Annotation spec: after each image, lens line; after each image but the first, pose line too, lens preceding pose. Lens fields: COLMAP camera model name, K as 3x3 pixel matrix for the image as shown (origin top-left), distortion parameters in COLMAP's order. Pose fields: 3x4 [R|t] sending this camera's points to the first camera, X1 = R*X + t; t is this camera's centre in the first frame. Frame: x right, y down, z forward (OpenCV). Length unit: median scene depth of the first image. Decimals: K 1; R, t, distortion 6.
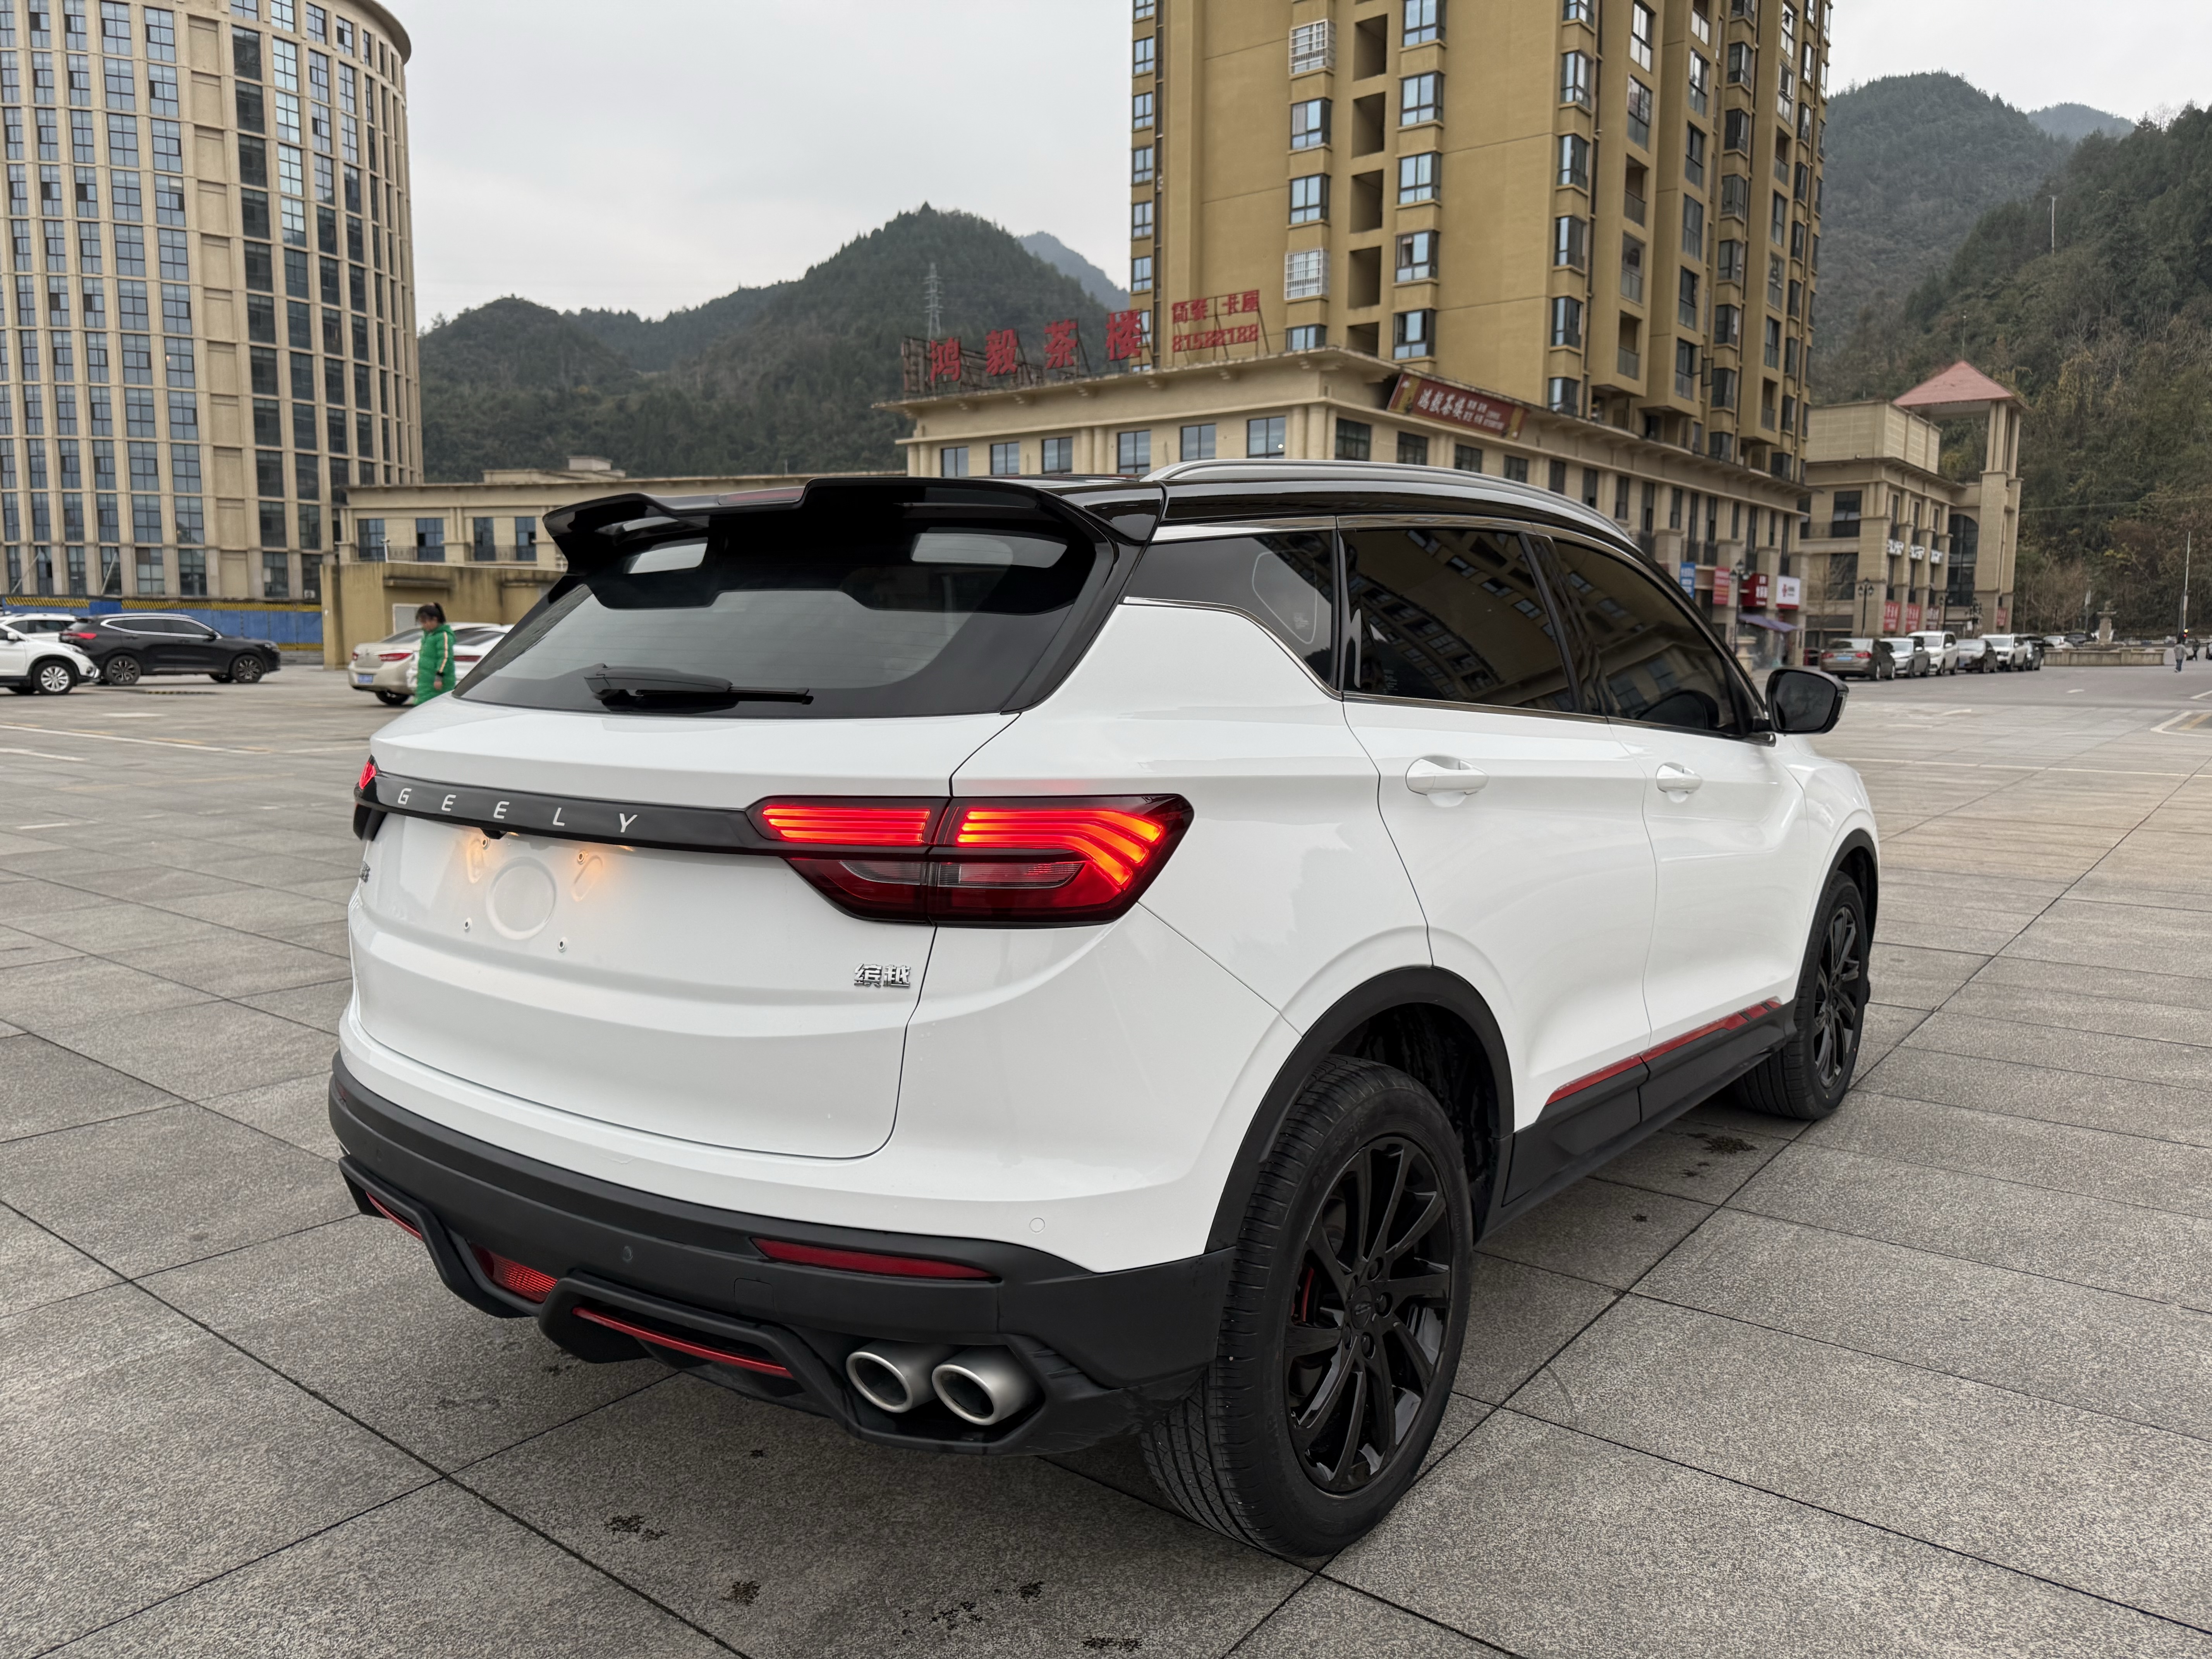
lens RADIAL K [[1563.3, 0, 1115.7], [0, 1563.3, 882.4], [0, 0, 1]] dist [0.026898, -0.032545]
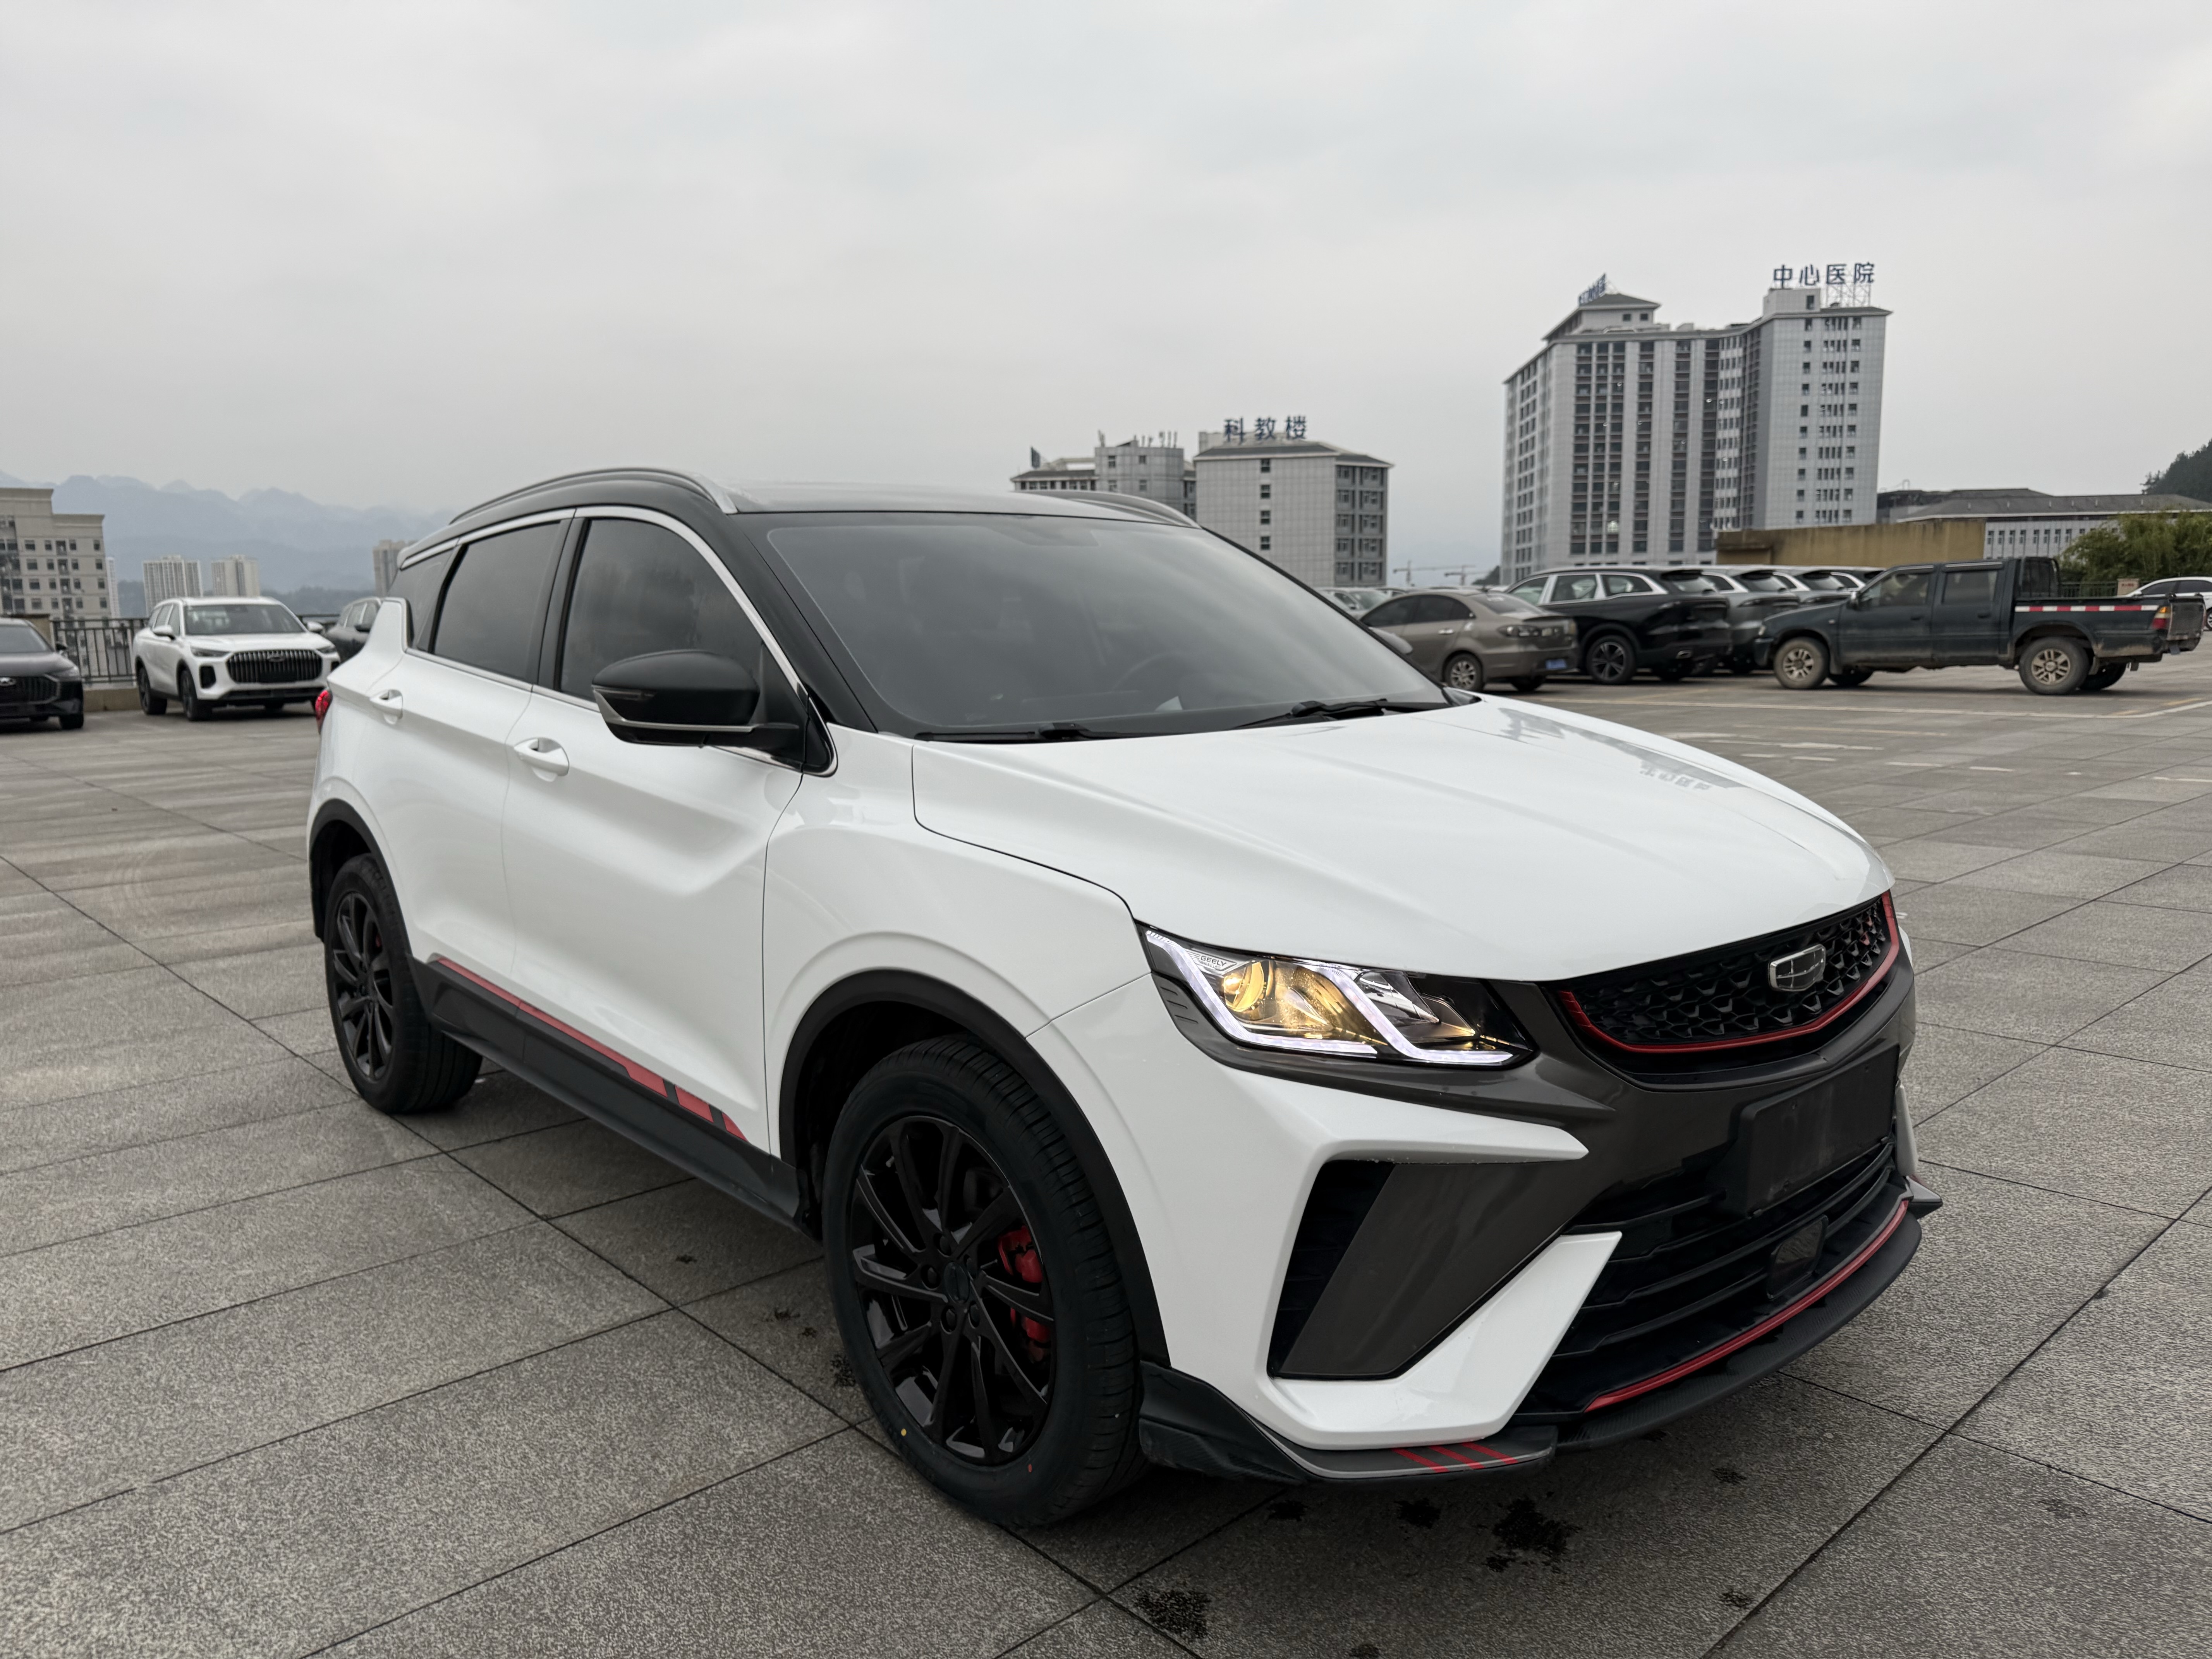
lens RADIAL K [[1563.3, 0, 1114.0], [0, 1563.3, 876.6], [0, 0, 1]] dist [0.026898, -0.032545]
pose [[-0.175090, 0.165873, -0.970479, 0.073264], [-0.135040, 0.972344, 0.190555, -0.013194], [0.975248, 0.164418, -0.147848, 0.086984]]
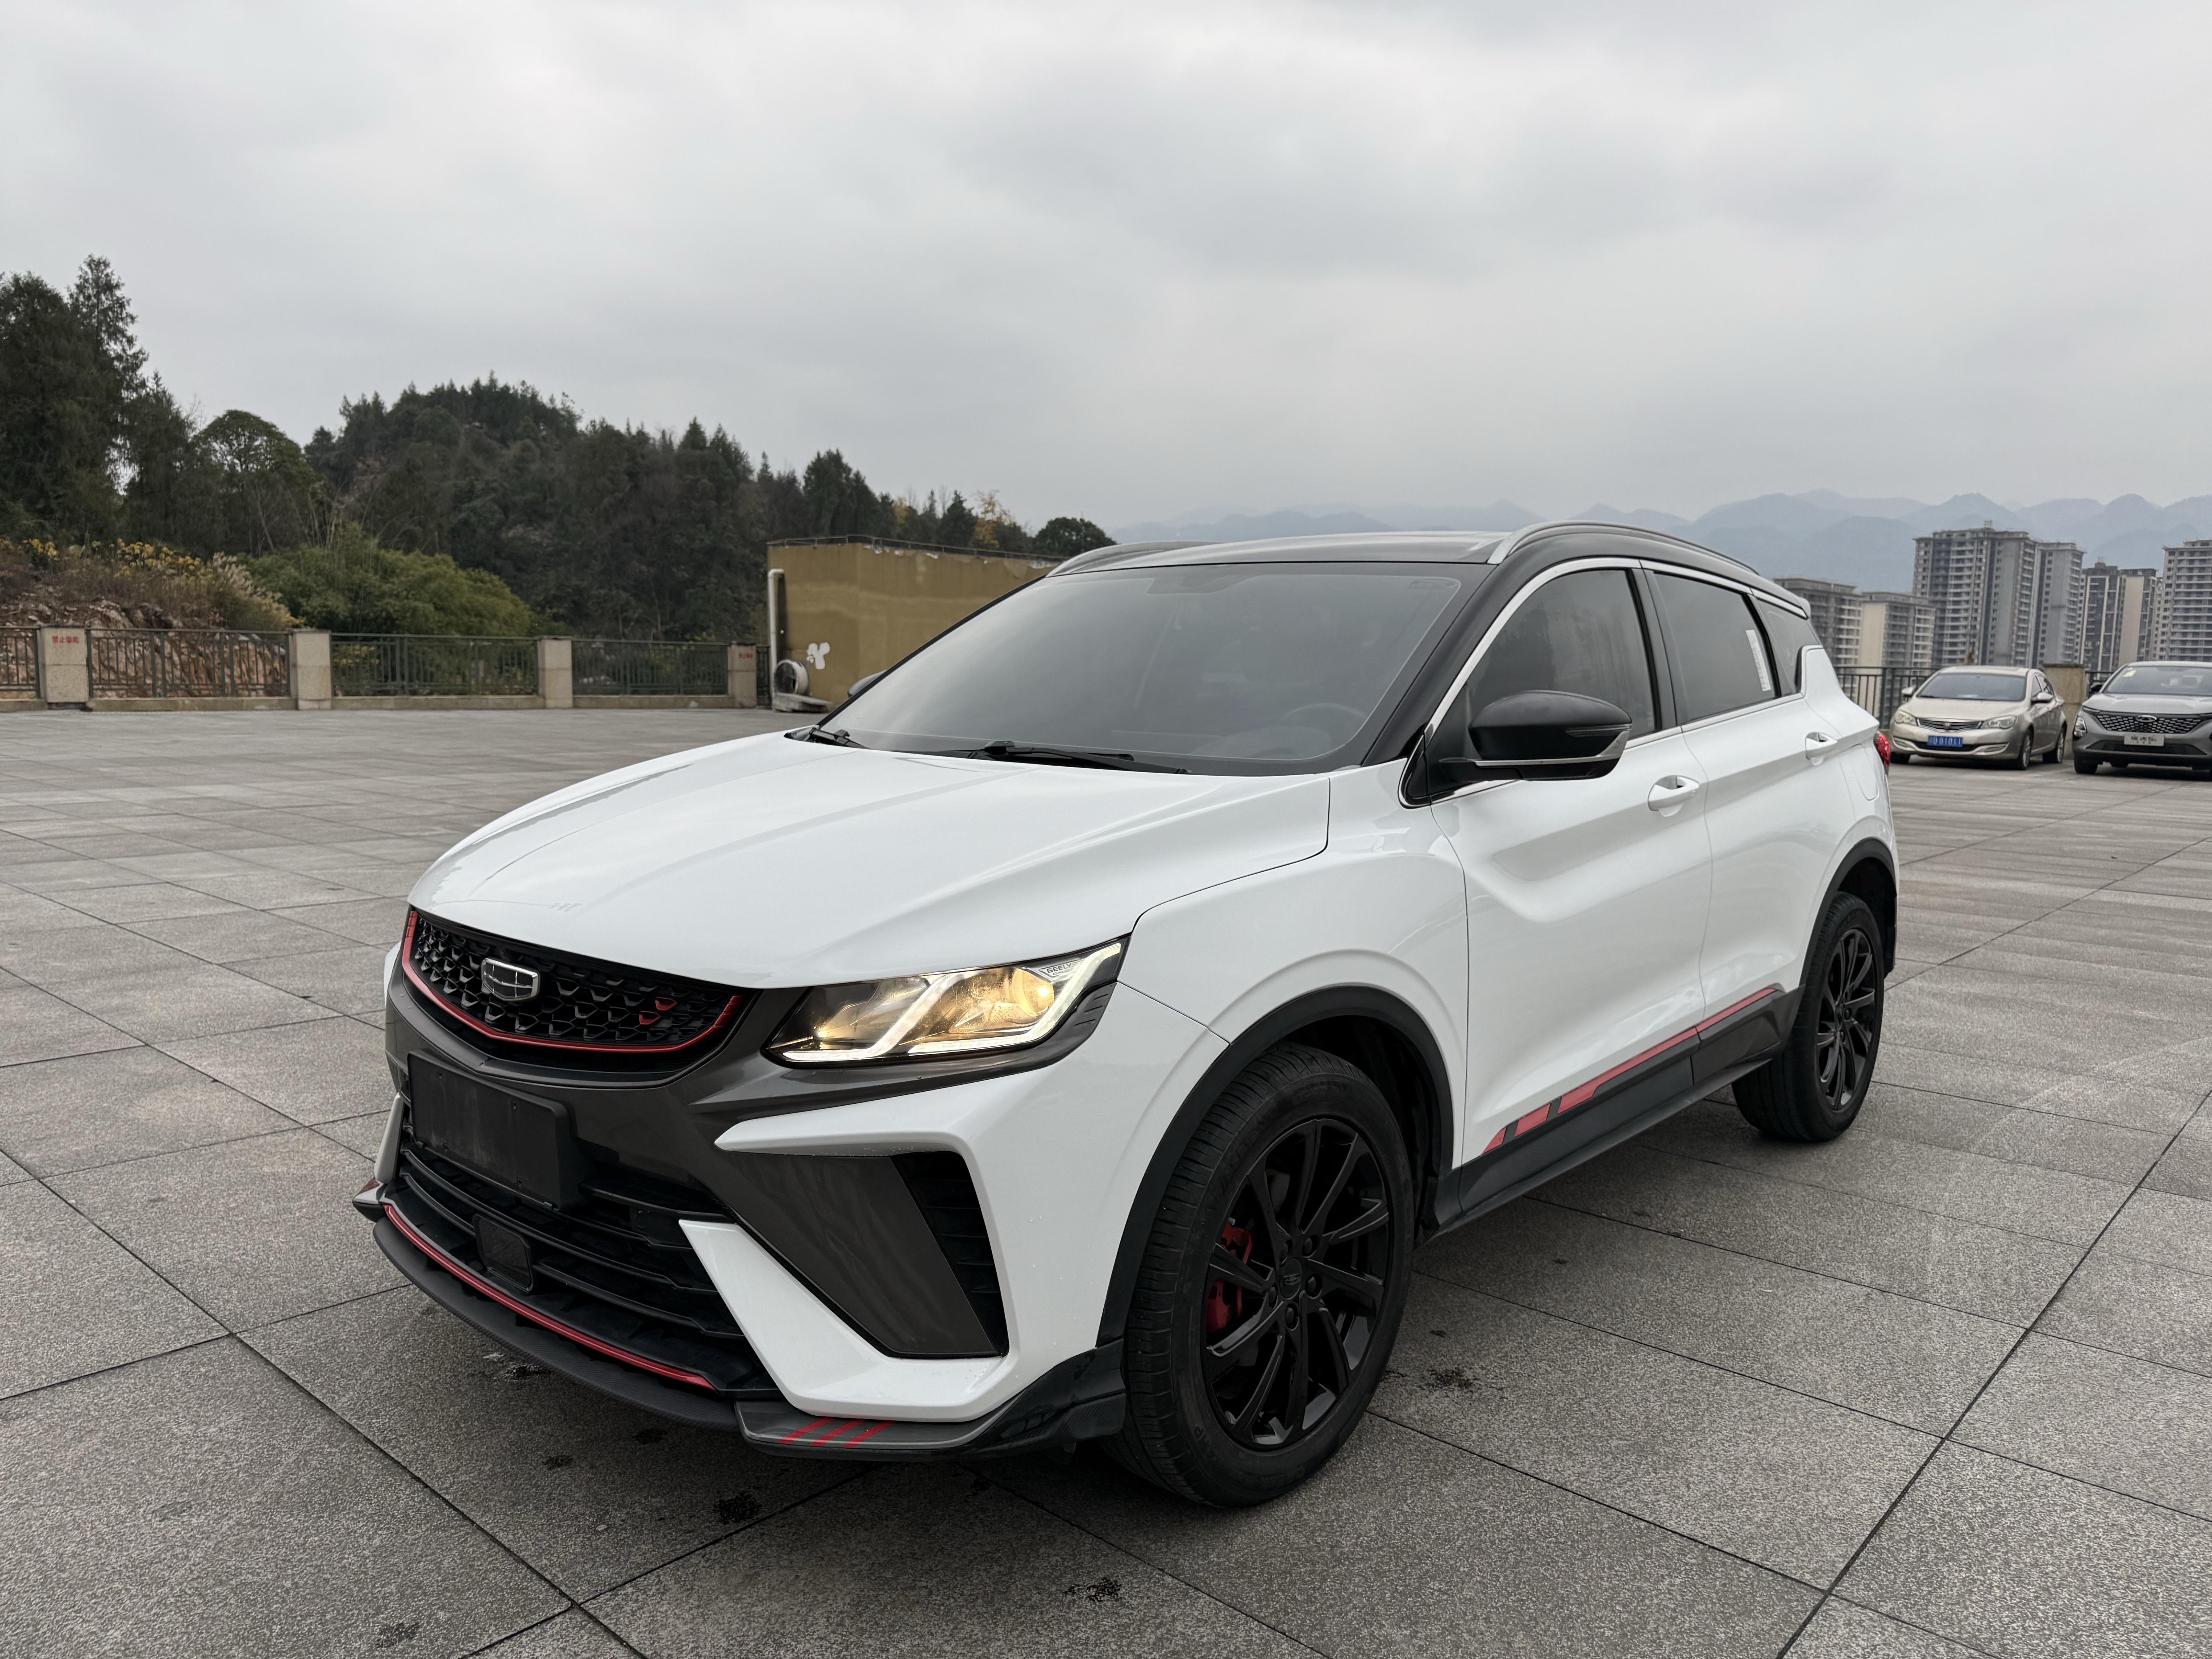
lens RADIAL K [[1563.3, 0, 1091.3], [0, 1563.3, 847.9], [0, 0, 1]] dist [0.026898, -0.032545]
pose [[-0.996775, -0.031445, 0.073834, 0.013683], [-0.010271, 0.962459, 0.271234, -0.020953], [-0.079591, 0.269601, -0.959677, 0.136933]]
